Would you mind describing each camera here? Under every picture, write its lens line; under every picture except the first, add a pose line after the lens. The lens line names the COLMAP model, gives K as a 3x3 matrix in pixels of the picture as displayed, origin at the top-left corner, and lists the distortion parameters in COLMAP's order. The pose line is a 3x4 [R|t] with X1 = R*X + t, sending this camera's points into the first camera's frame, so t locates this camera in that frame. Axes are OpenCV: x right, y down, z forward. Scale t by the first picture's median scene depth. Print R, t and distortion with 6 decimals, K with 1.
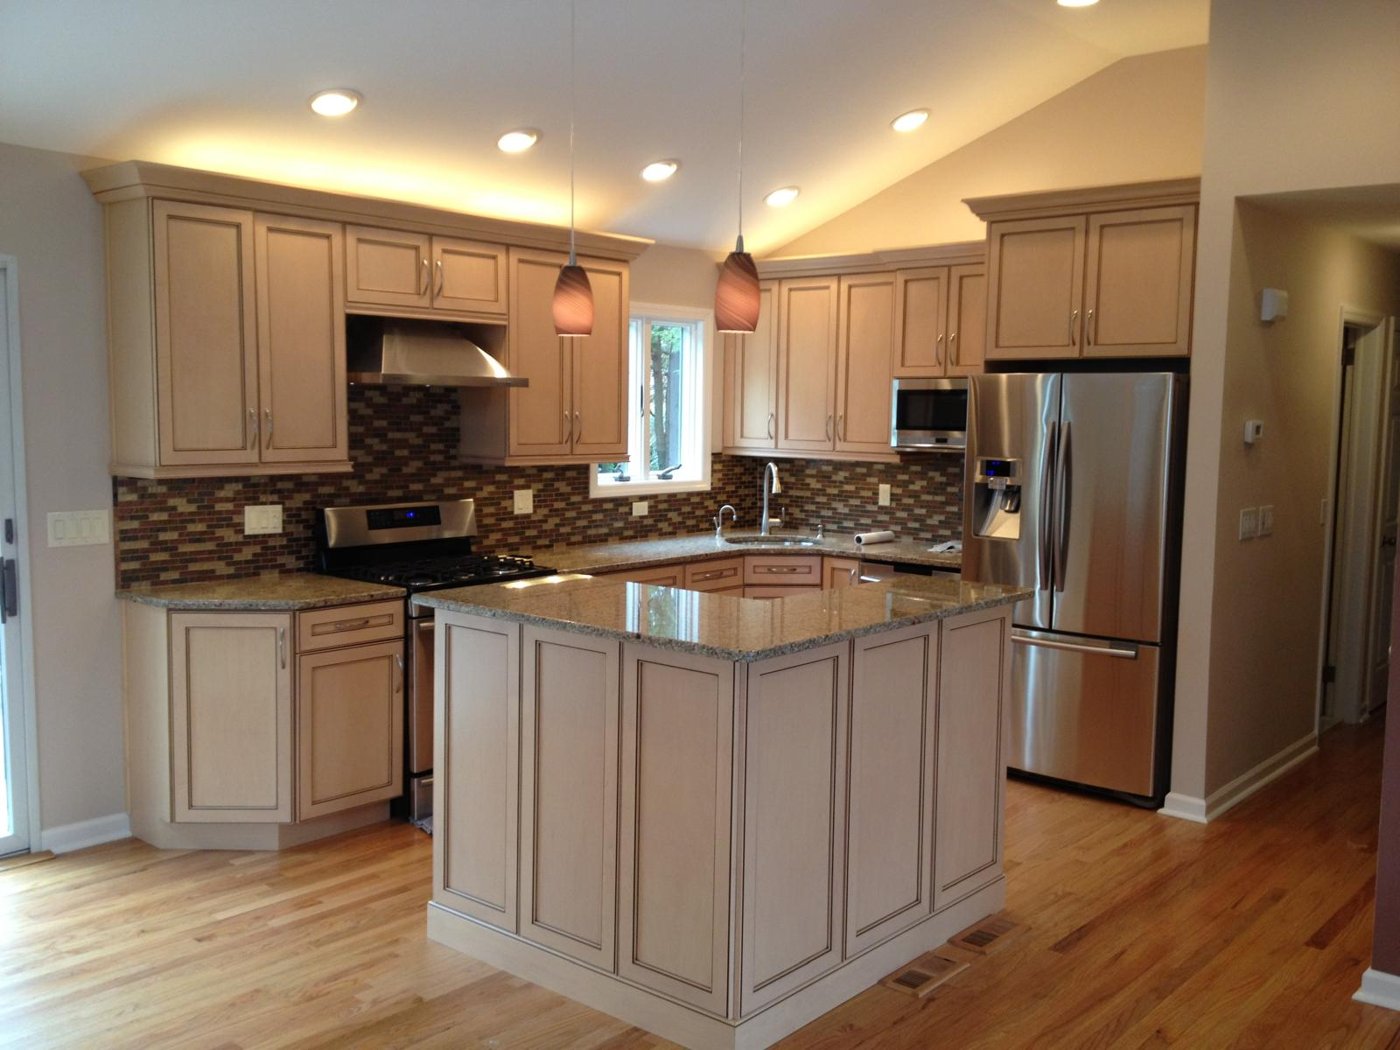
lens RADIAL K [[1312.0, 0, 700.0], [0, 1312.0, 527.5], [0, 0, 1]] dist [0.007031, 0.000000]
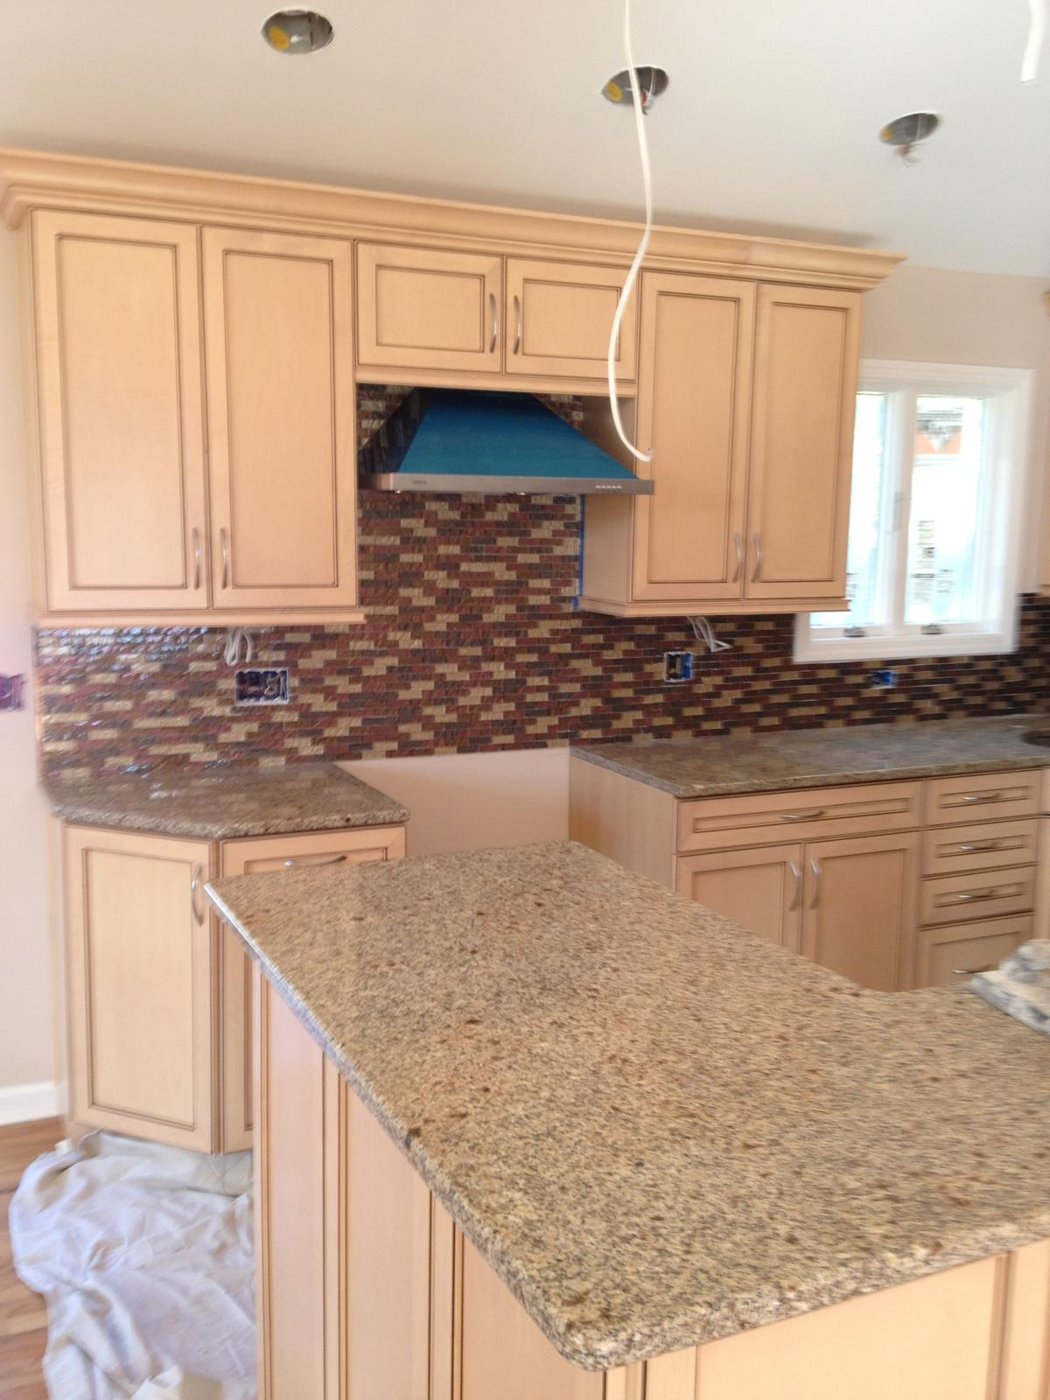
lens RADIAL K [[1313.6, 0, 520.6], [0, 1313.6, 694.9], [0, 0, 1]] dist [0.095645, 0.000000]
pose [[0.905927, 0.057261, -0.419543, 0.082141], [-0.040117, 0.997964, 0.049581, -0.038184], [0.421528, -0.028086, 0.906380, 0.381824]]
